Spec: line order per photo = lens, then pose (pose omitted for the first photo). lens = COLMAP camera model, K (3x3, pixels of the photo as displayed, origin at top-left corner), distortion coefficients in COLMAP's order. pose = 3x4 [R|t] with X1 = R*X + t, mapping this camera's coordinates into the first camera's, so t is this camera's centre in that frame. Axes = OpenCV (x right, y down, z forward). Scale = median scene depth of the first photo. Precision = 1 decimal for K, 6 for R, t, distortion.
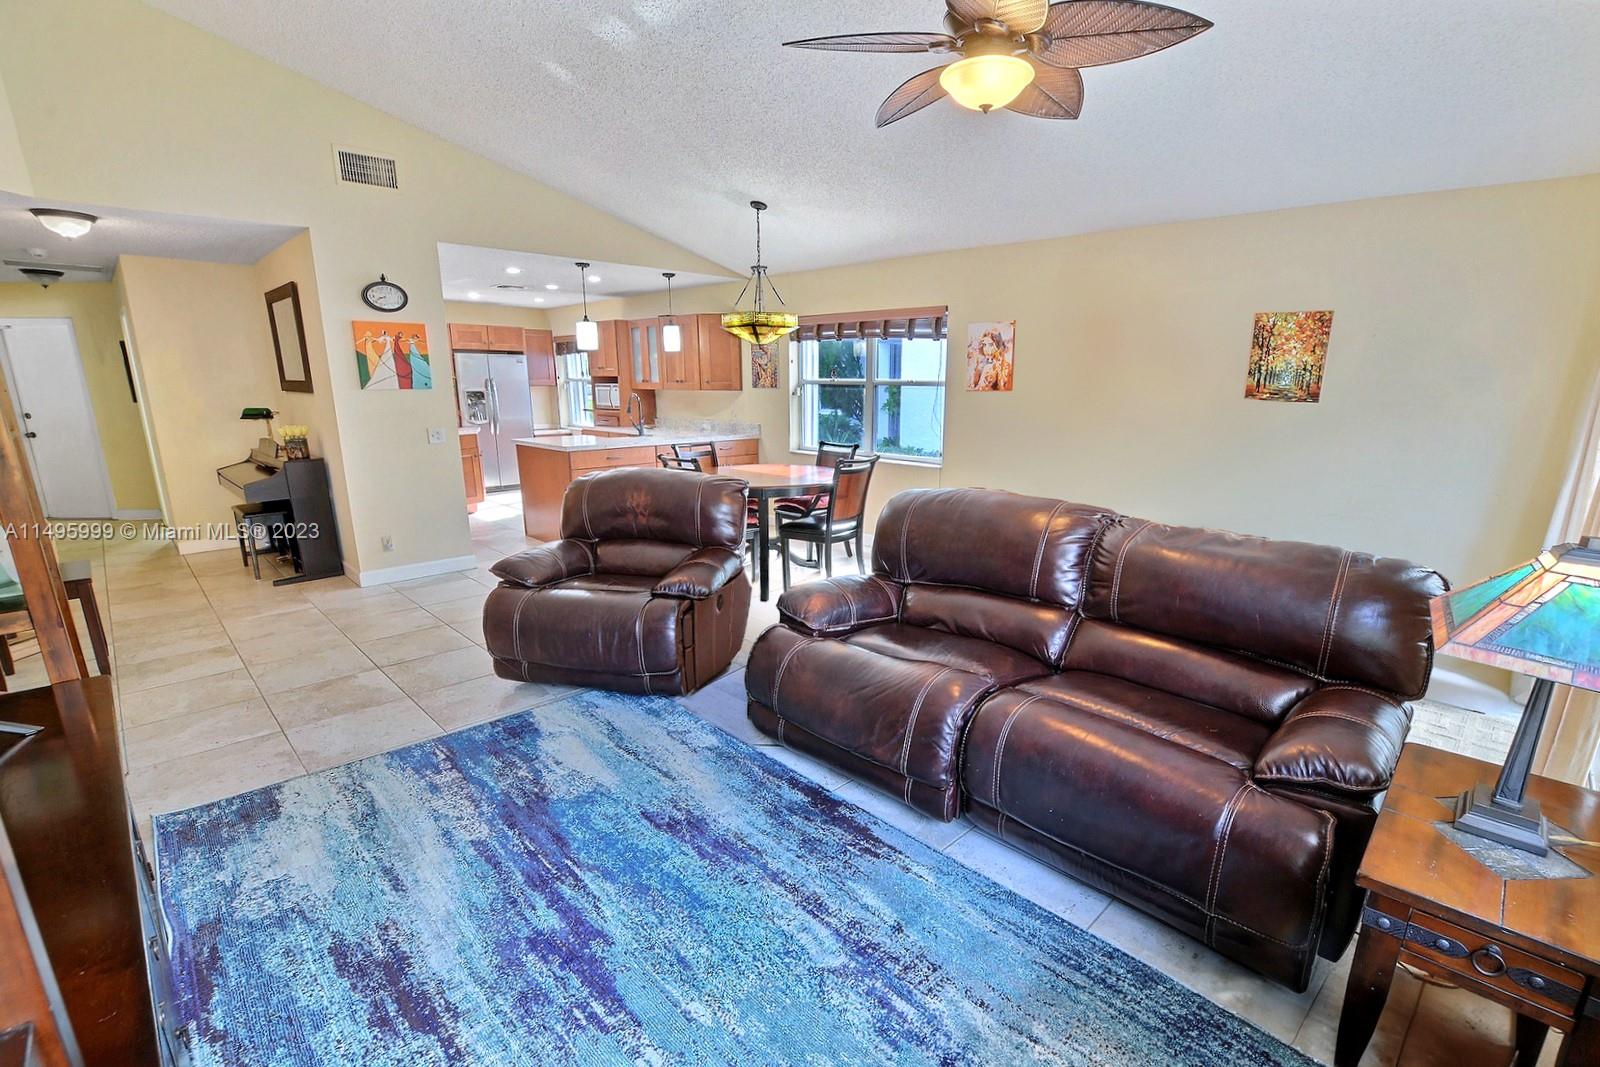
lens RADIAL K [[723.2, 0, 842.9], [0, 723.2, 565.0], [0, 0, 1]] dist [-0.031482, 0.000586]
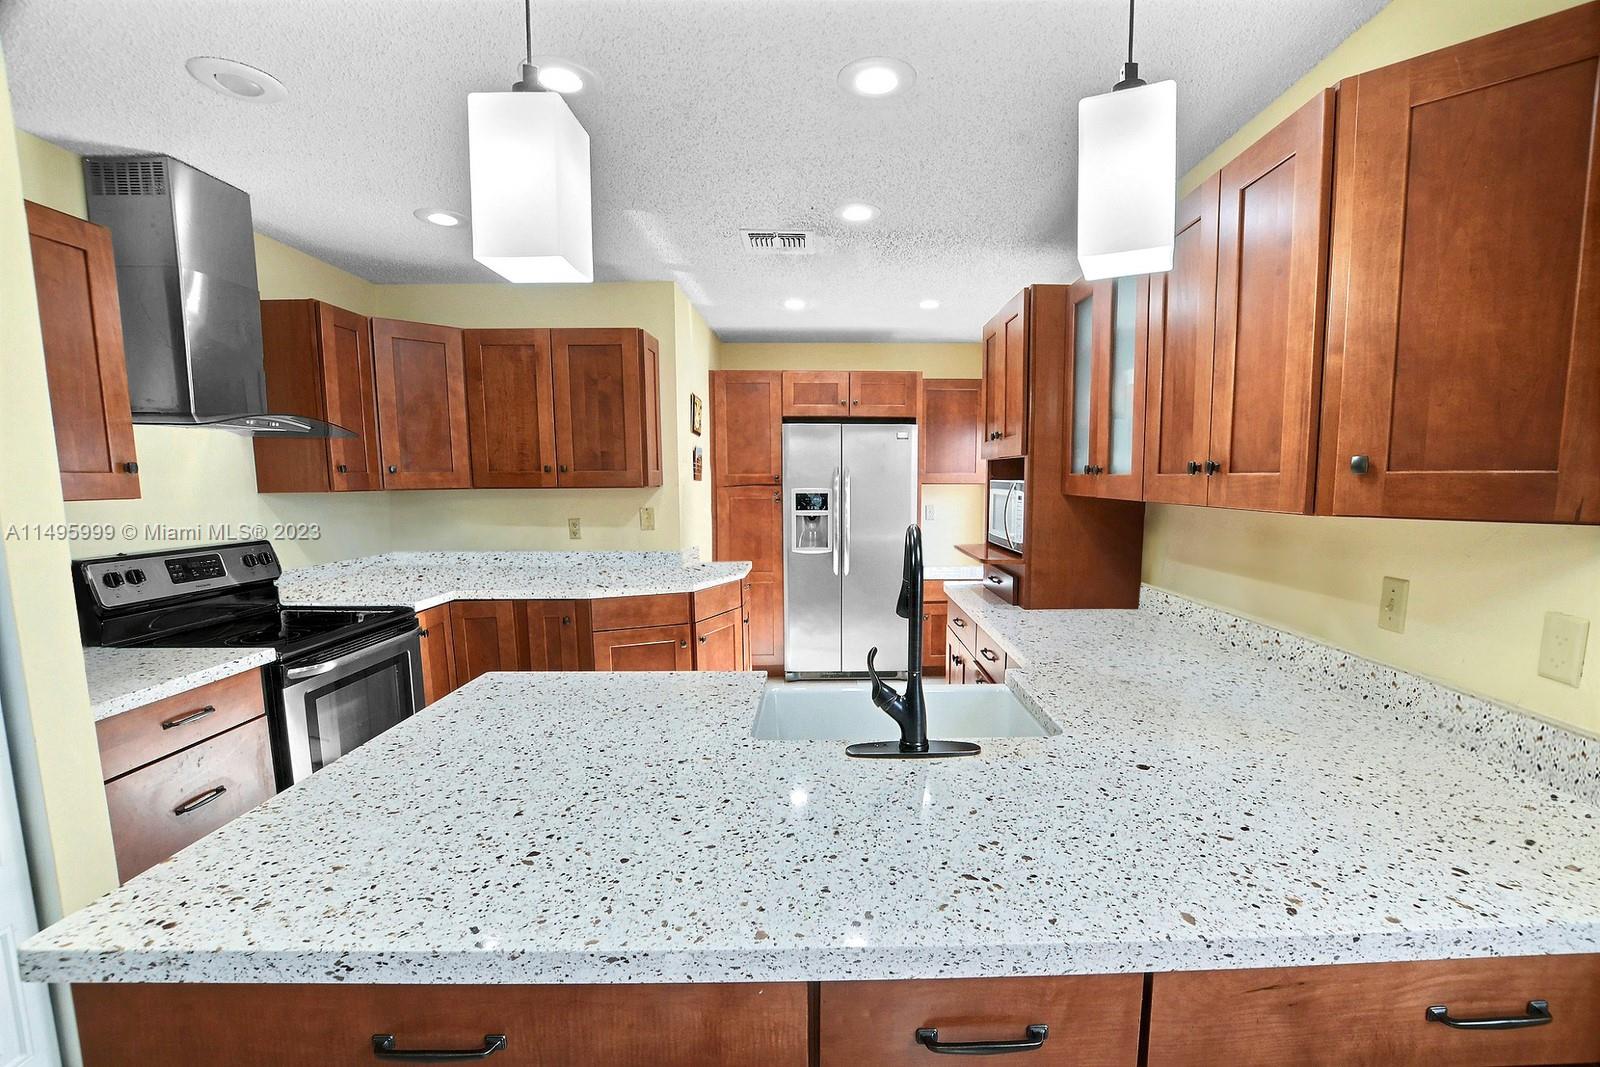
lens RADIAL K [[706.1, 0, 843.4], [0, 706.1, 563.6], [0, 0, 1]] dist [-0.037158, 0.004619]
pose [[0.708791, 0.076826, -0.701223, -0.190367], [-0.167463, 0.983960, -0.061467, -0.242140], [0.685253, 0.160996, 0.710287, 0.968089]]
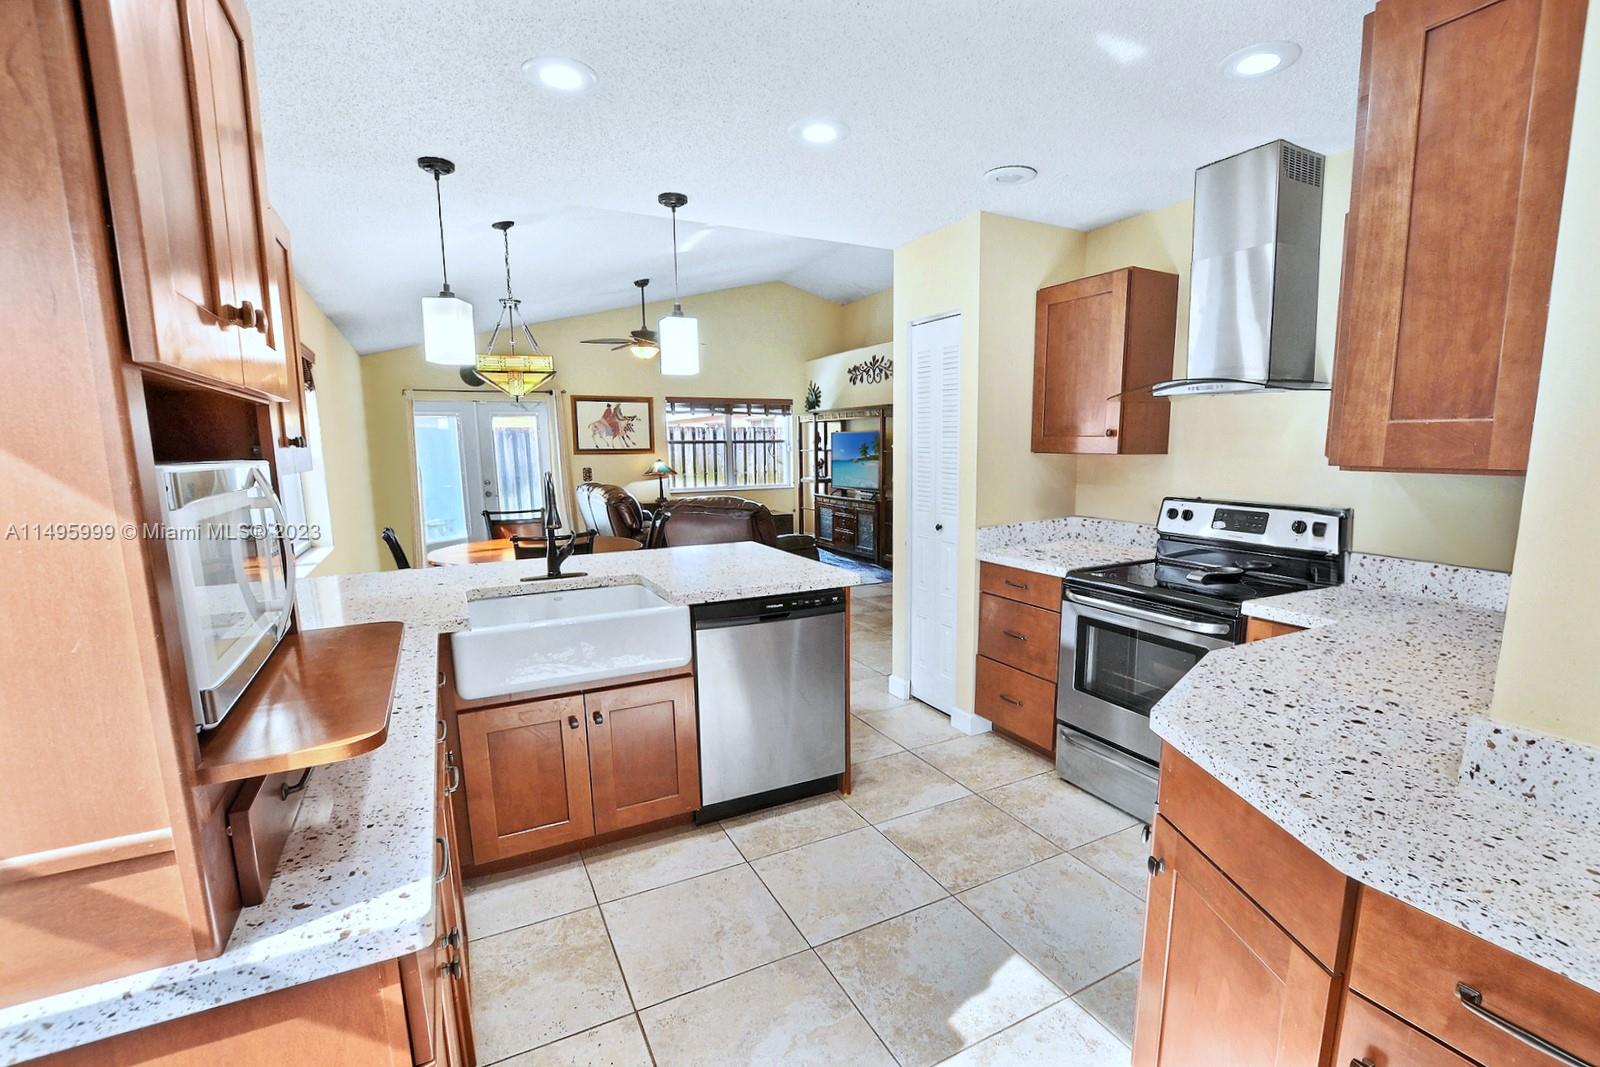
lens RADIAL K [[723.2, 0, 842.9], [0, 723.2, 565.0], [0, 0, 1]] dist [-0.031482, 0.000586]
pose [[-0.954529, -0.050237, 0.293854, -0.623782], [0.074098, 0.914786, 0.397084, -0.376701], [-0.288762, 0.400802, -0.869468, 1.478062]]
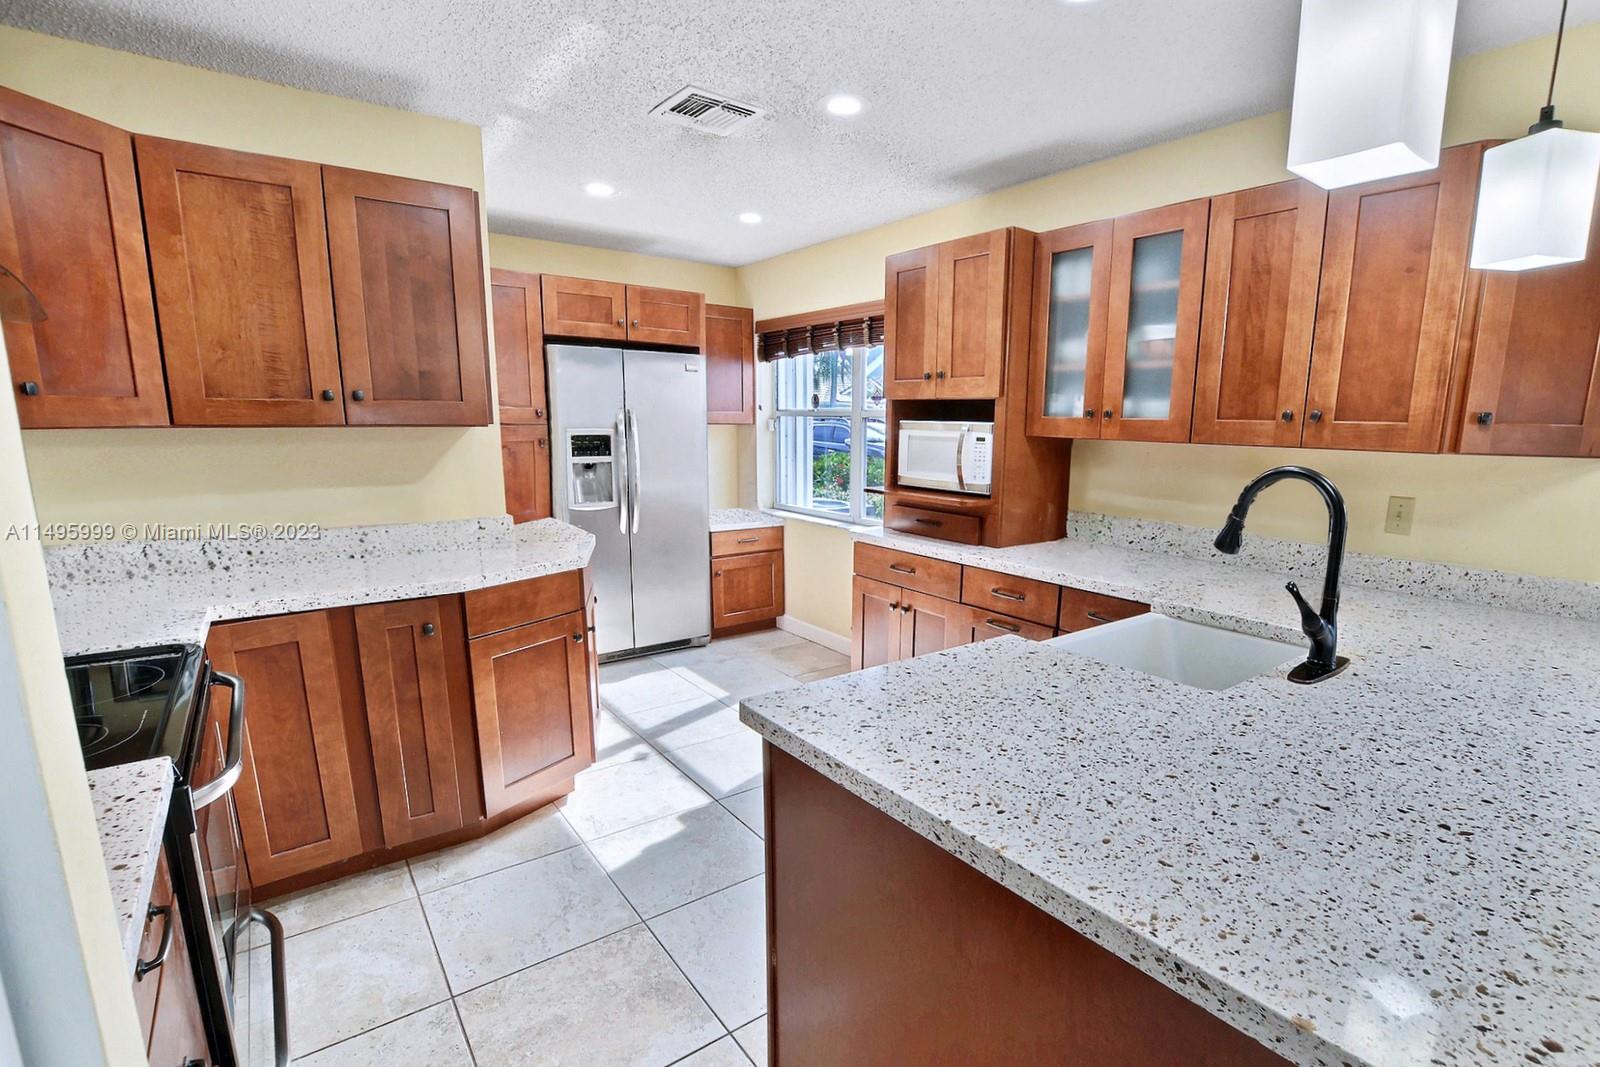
lens RADIAL K [[753.4, 0, 847.1], [0, 753.4, 564.0], [0, 0, 1]] dist [-0.037489, 0.006493]
pose [[0.989175, 0.033790, -0.142798, -0.440584], [-0.042571, 0.997356, -0.058893, -0.217491], [0.140430, 0.064335, 0.987998, 0.871229]]
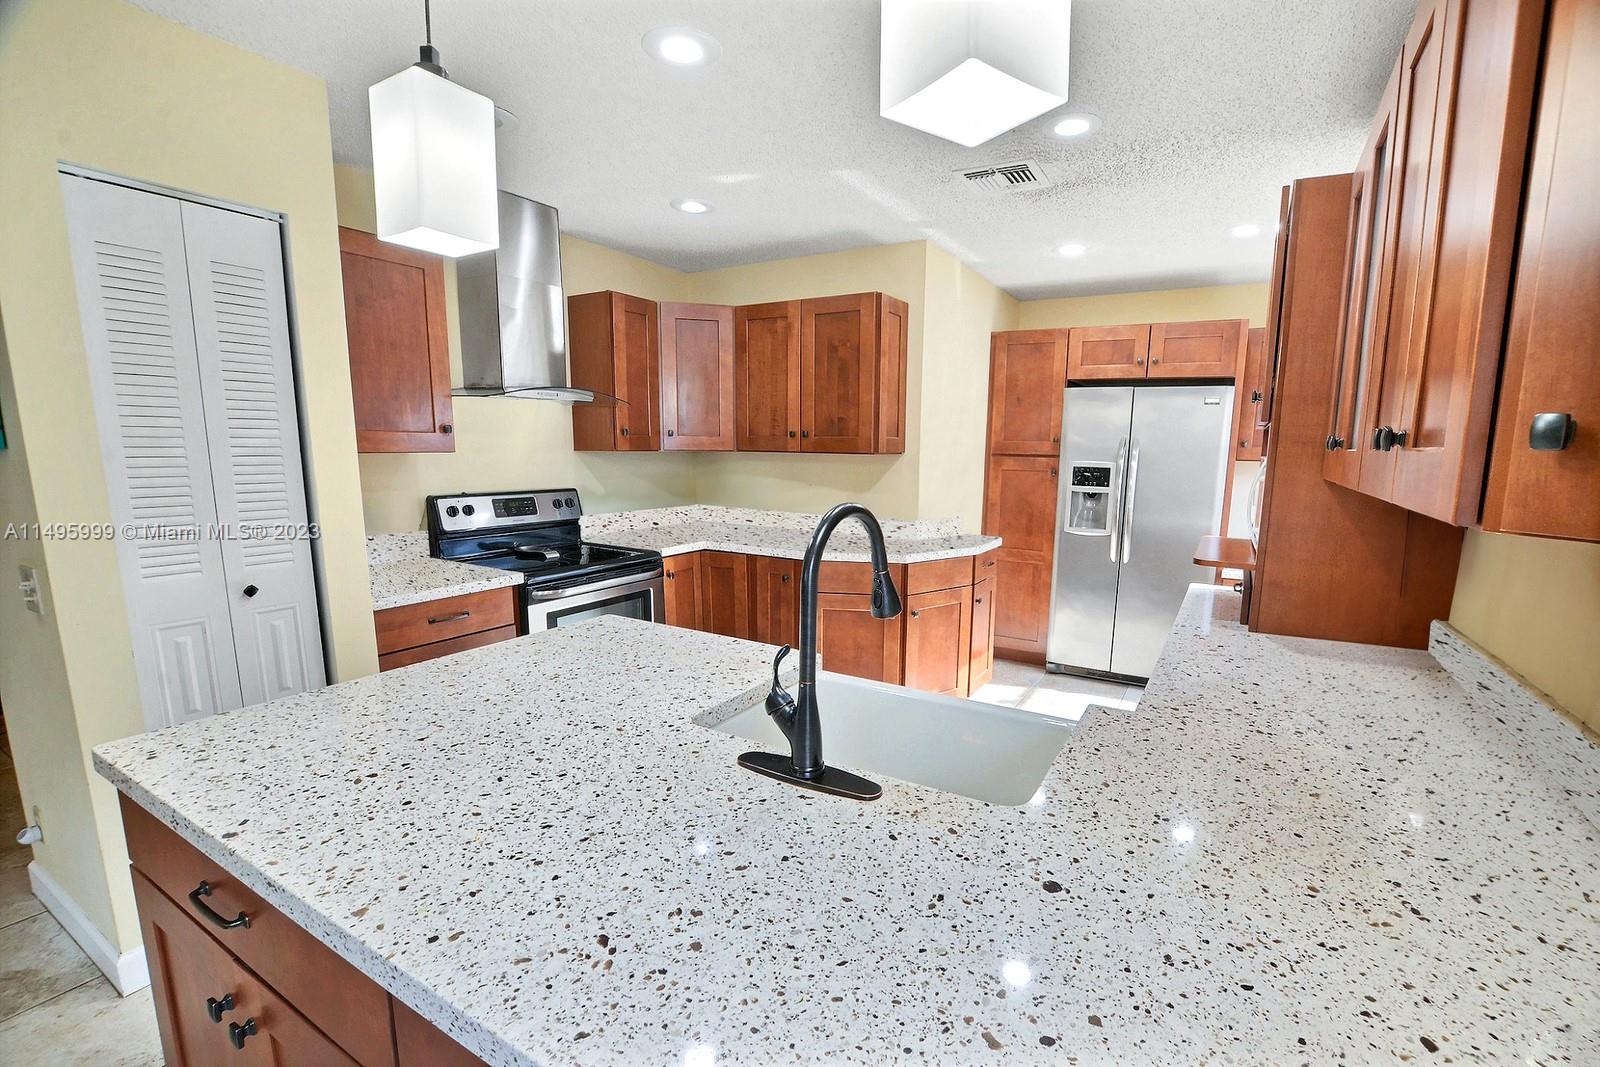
lens RADIAL K [[706.1, 0, 843.4], [0, 706.1, 563.6], [0, 0, 1]] dist [-0.037158, 0.004619]
pose [[0.243334, 0.158463, -0.956911, -0.157704], [-0.253123, 0.962752, 0.095063, -0.273135], [0.936332, 0.219084, 0.274381, 1.089772]]
